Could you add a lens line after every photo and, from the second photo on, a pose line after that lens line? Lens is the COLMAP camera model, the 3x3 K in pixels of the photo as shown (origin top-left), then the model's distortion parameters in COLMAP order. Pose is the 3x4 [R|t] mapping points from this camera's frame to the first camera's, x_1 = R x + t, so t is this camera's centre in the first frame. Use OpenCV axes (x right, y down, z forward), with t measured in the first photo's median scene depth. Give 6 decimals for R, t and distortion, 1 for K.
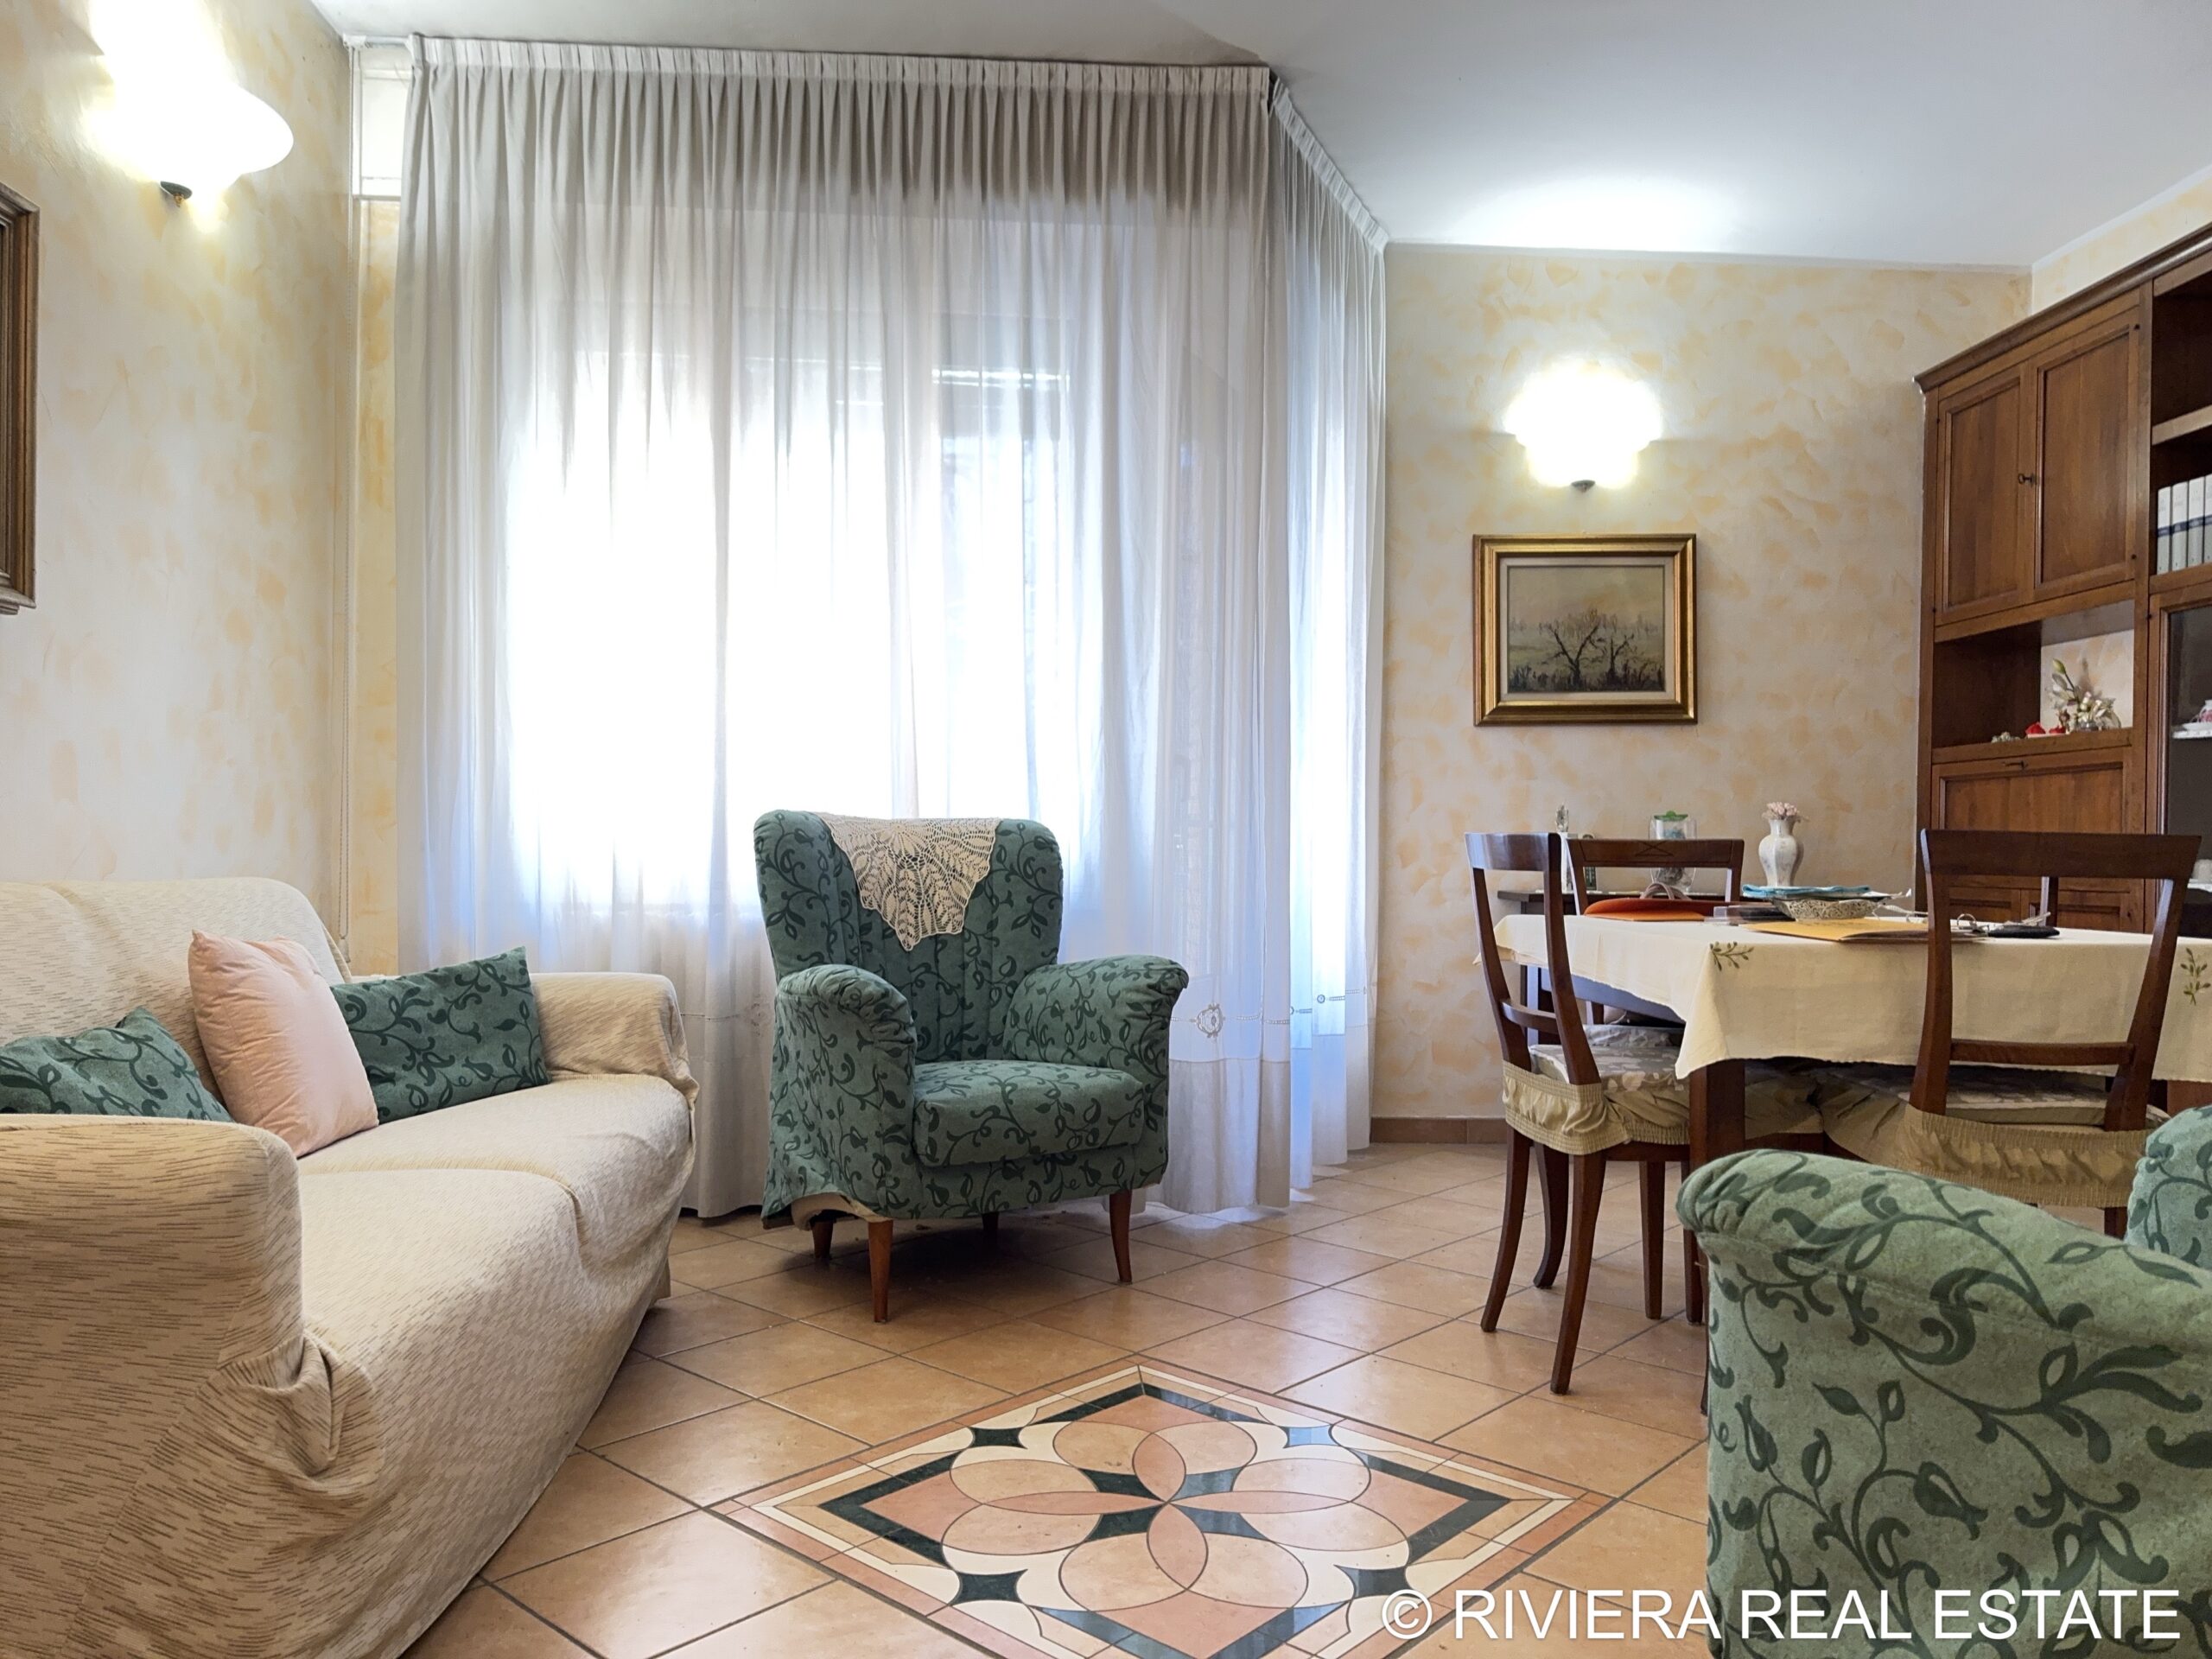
lens RADIAL K [[1548.1, 0, 1109.0], [0, 1548.1, 842.7], [0, 0, 1]] dist [0.099708, -0.129981]
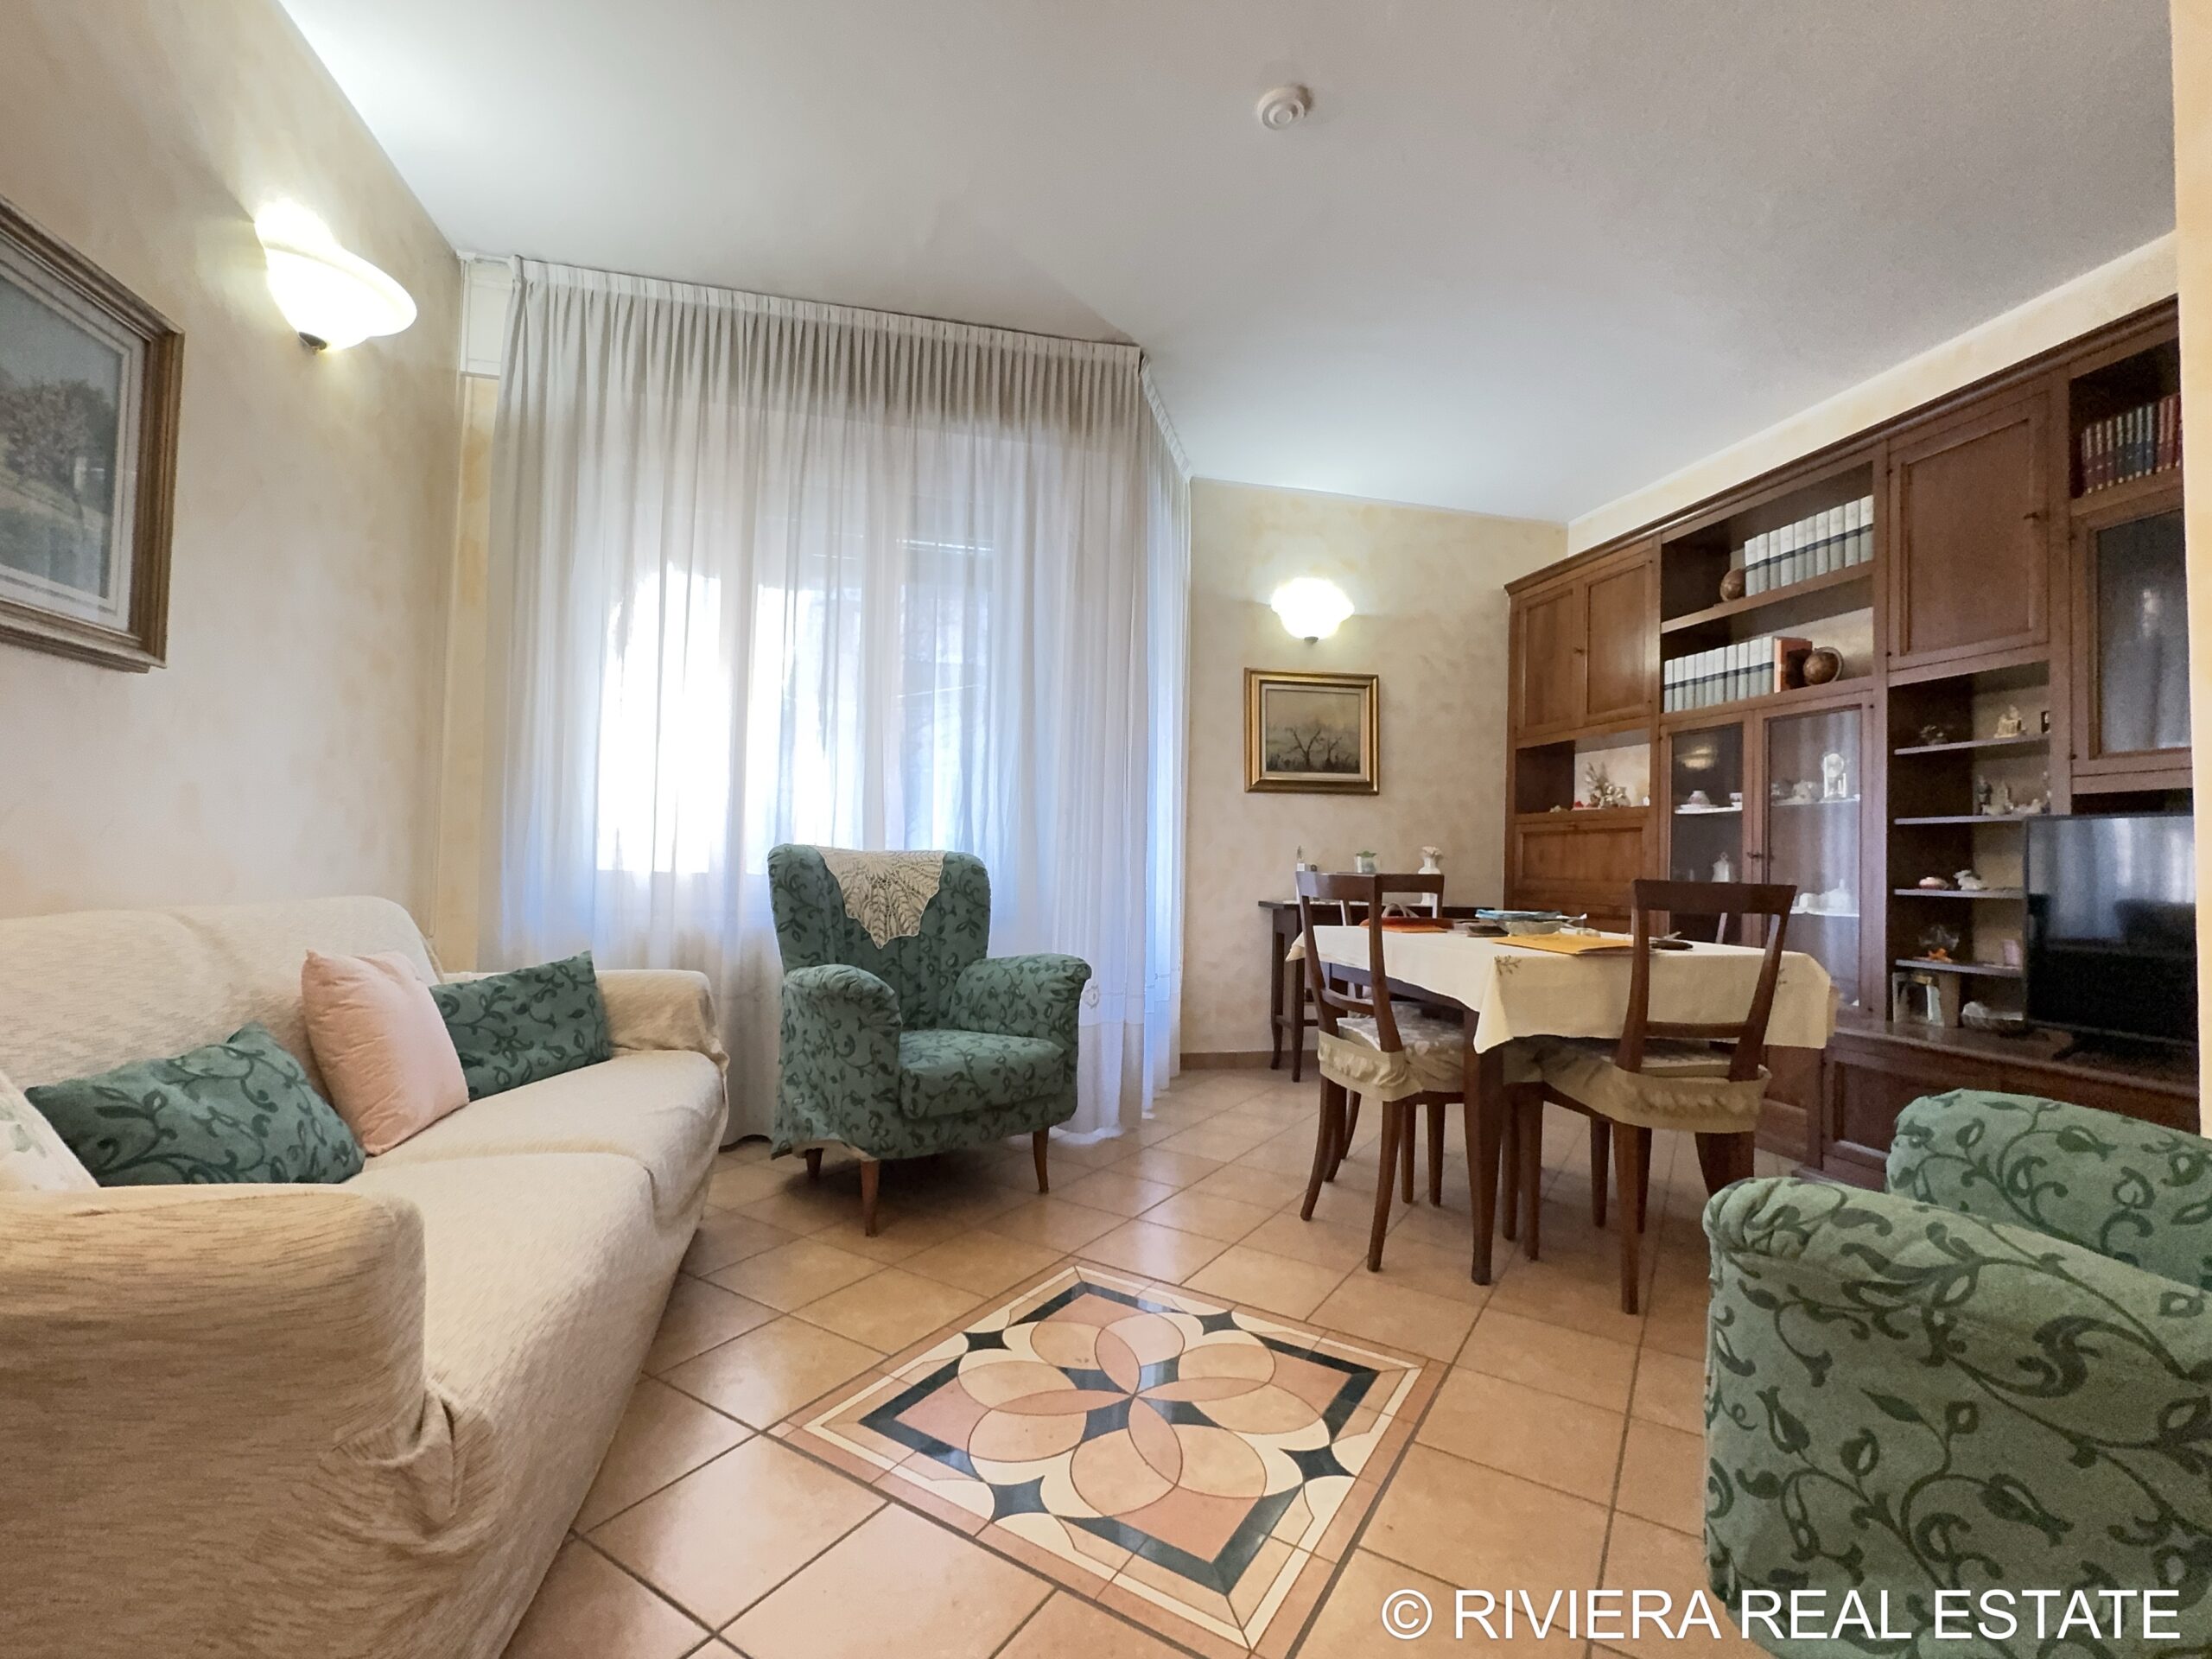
lens RADIAL K [[970.0, 0, 1106.8], [0, 970.0, 828.5], [0, 0, 1]] dist [-0.001529, -0.000482]
pose [[0.985442, 0.020052, 0.168824, -0.093996], [-0.015485, 0.999479, -0.028328, -0.017688], [-0.169304, 0.025301, 0.985239, 0.149404]]
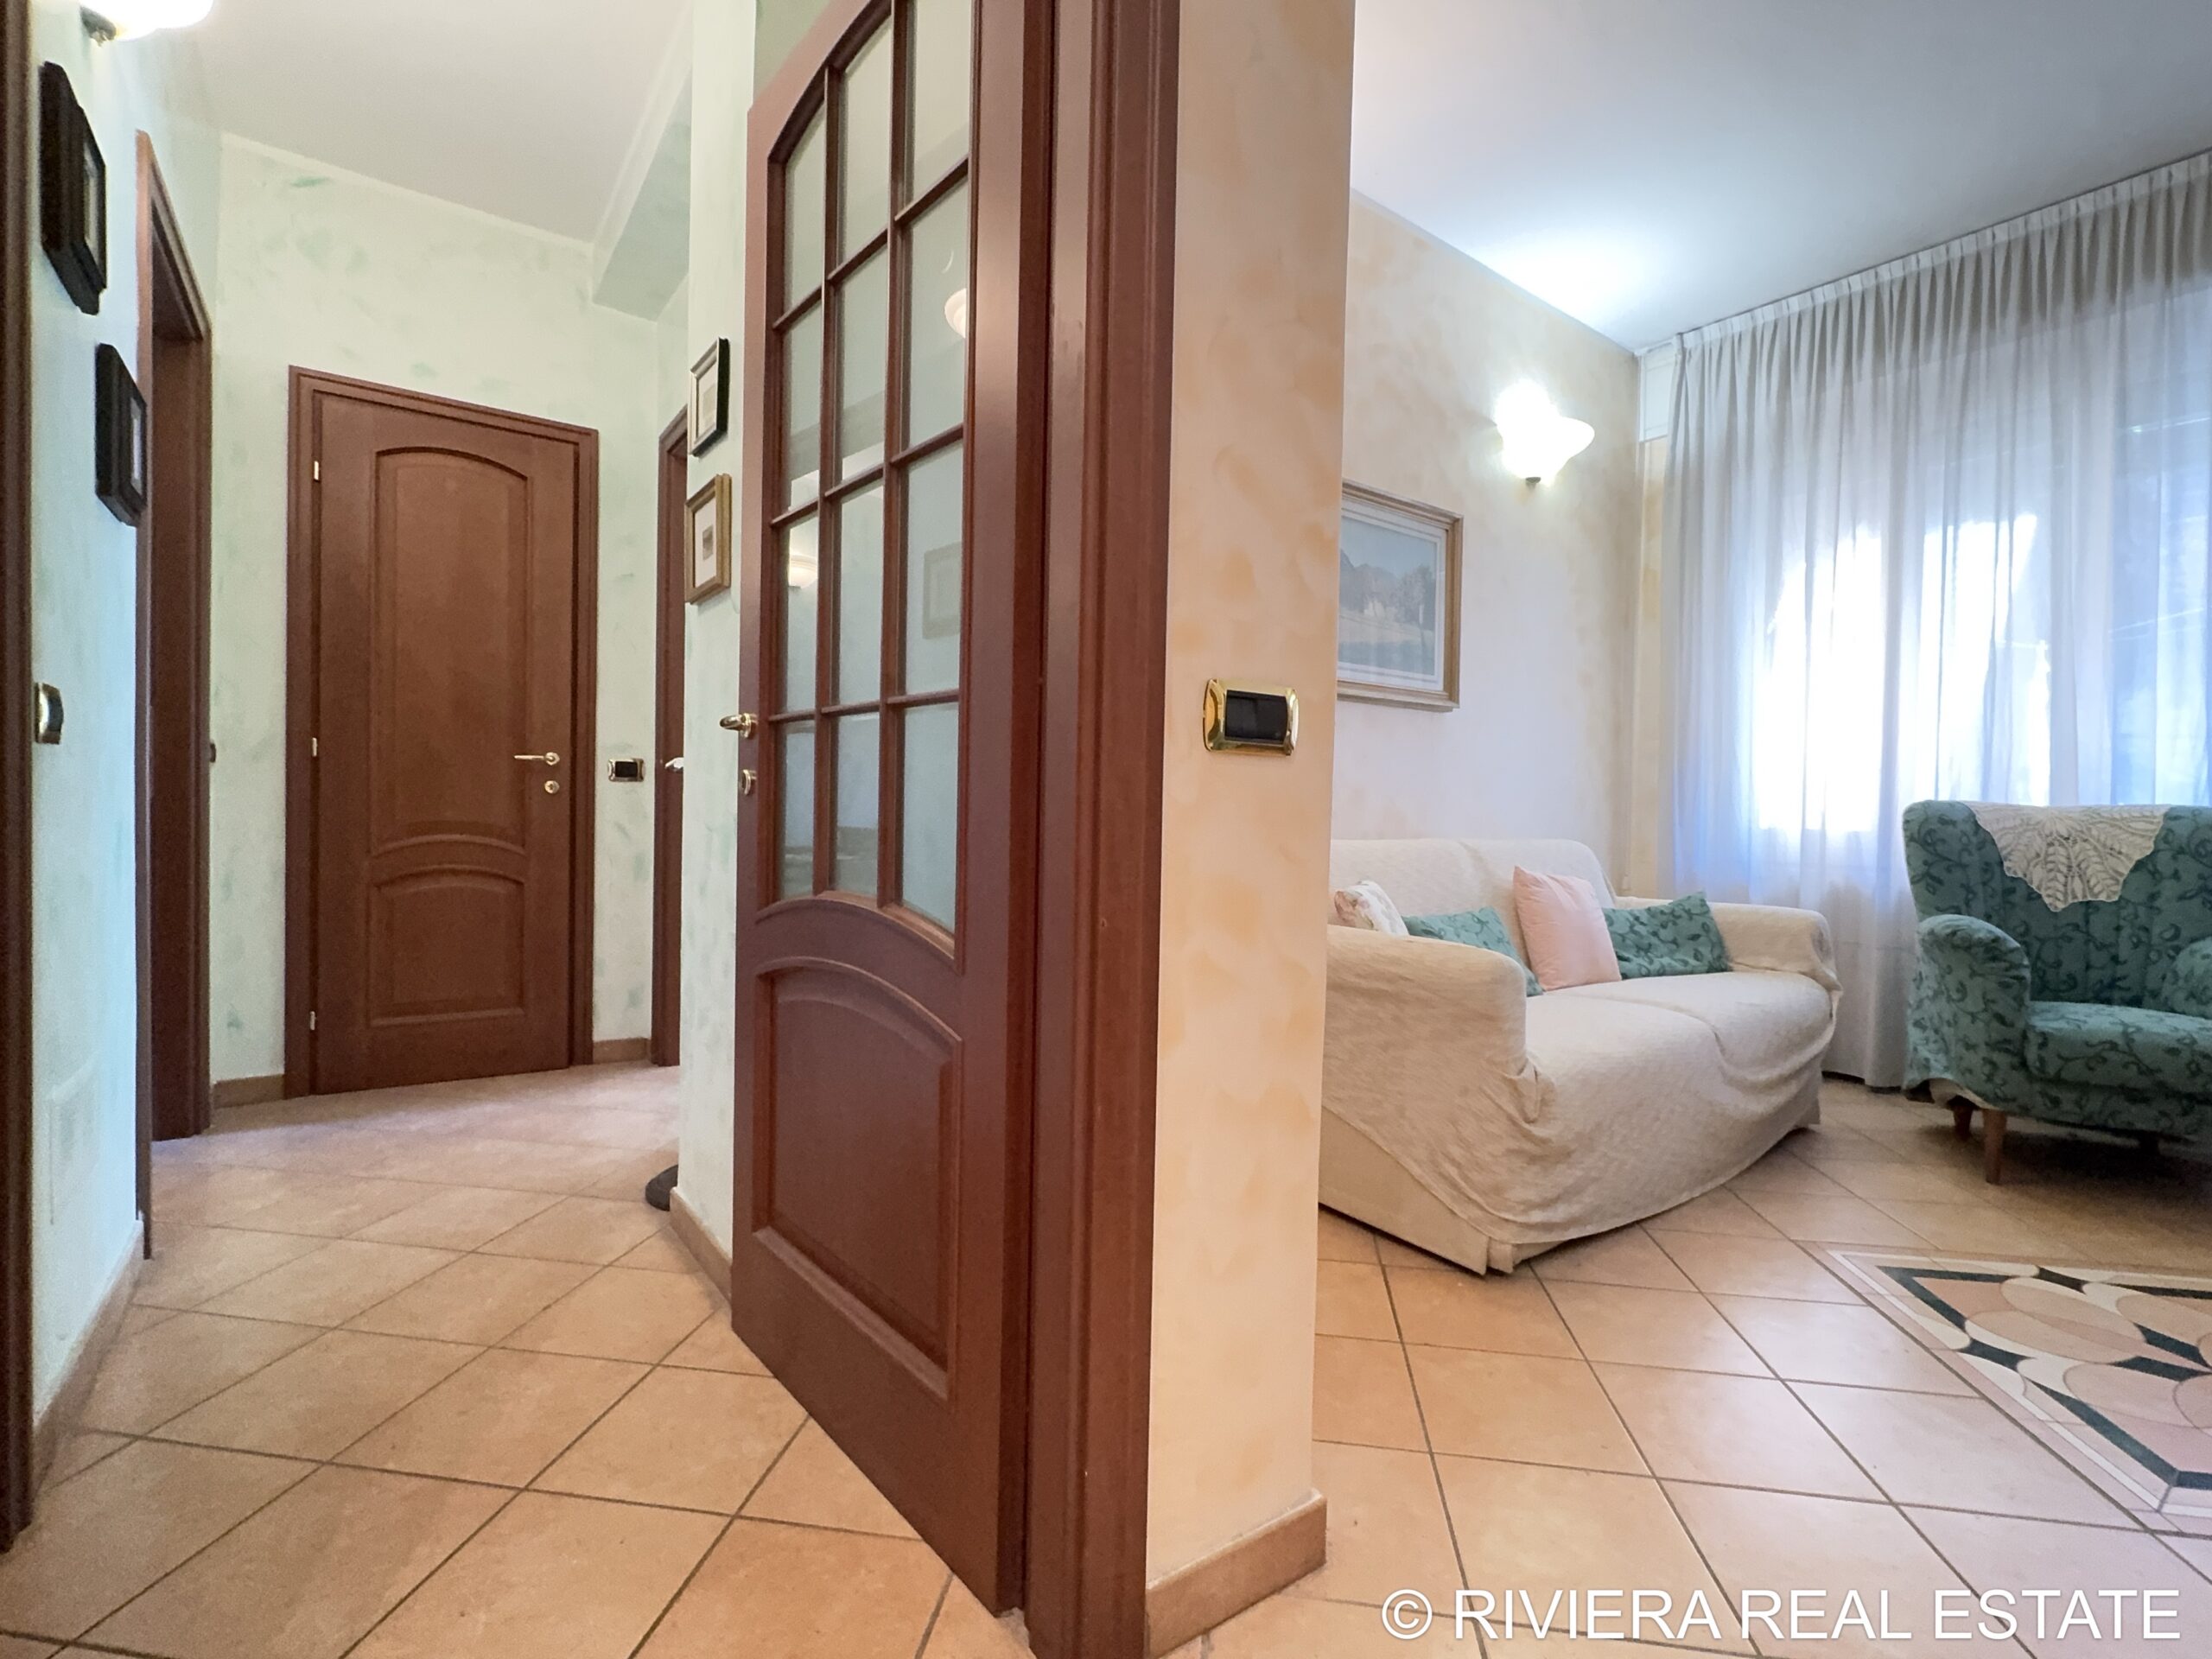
lens RADIAL K [[1008.3, 0, 1111.7], [0, 1008.3, 828.3], [0, 0, 1]] dist [0.000378, -0.000399]
pose [[0.555578, 0.016649, -0.831298, 0.146696], [-0.007948, 0.999860, 0.014713, -0.004368], [0.831427, -0.001567, 0.555632, -0.104143]]
